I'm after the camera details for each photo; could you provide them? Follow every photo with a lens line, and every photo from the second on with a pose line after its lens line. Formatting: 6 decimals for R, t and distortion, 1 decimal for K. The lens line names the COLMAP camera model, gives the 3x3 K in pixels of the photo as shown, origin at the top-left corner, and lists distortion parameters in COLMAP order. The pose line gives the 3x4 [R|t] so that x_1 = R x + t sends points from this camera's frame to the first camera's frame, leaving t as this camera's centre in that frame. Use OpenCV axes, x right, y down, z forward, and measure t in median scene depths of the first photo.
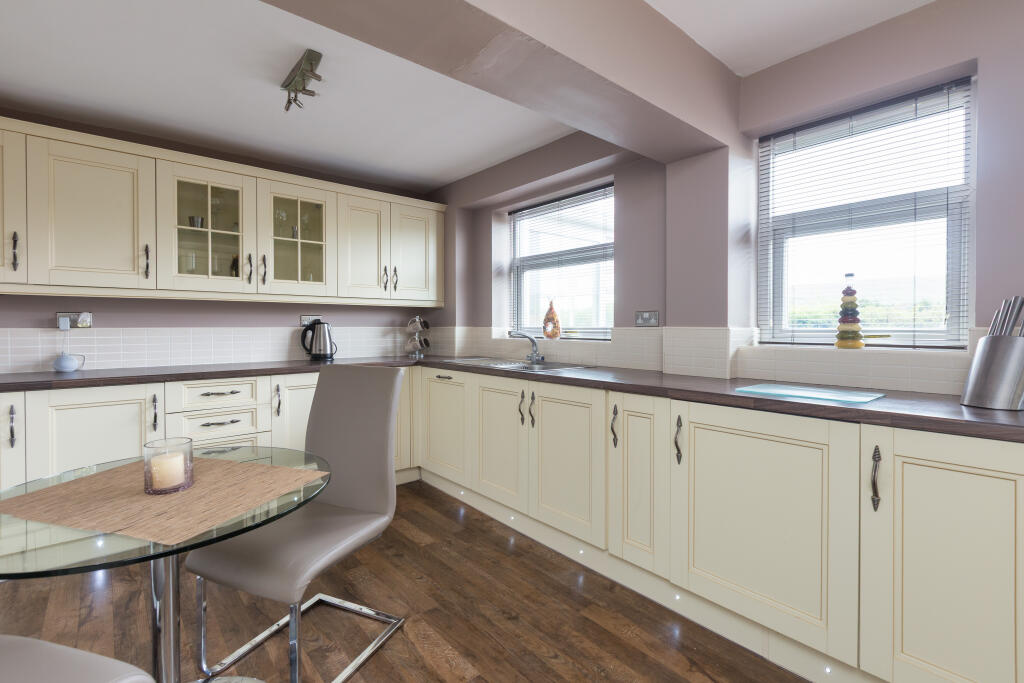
lens RADIAL K [[472.9, 0, 512.3], [0, 472.9, 333.0], [0, 0, 1]] dist [0.006064, 0.000416]
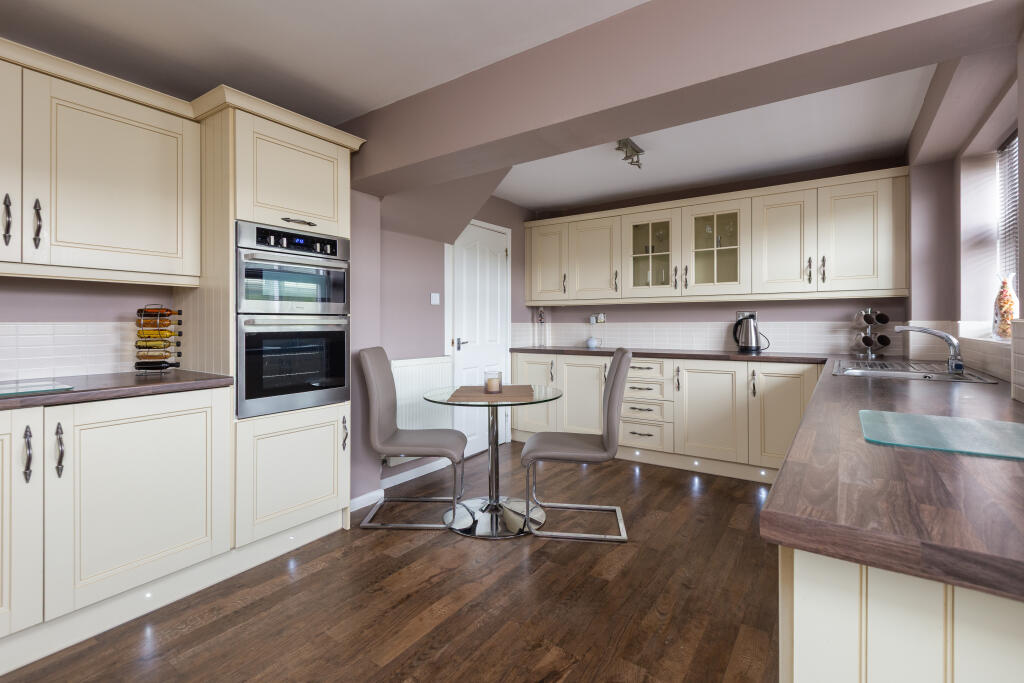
lens RADIAL K [[472.9, 0, 481.2], [0, 472.9, 320.7], [0, 0, 1]] dist [0.006064, 0.000416]
pose [[0.221631, -0.006265, -0.975111, 0.600272], [-0.013232, 0.999868, -0.009432, 0.003798], [0.975041, 0.014993, 0.221518, 0.178445]]
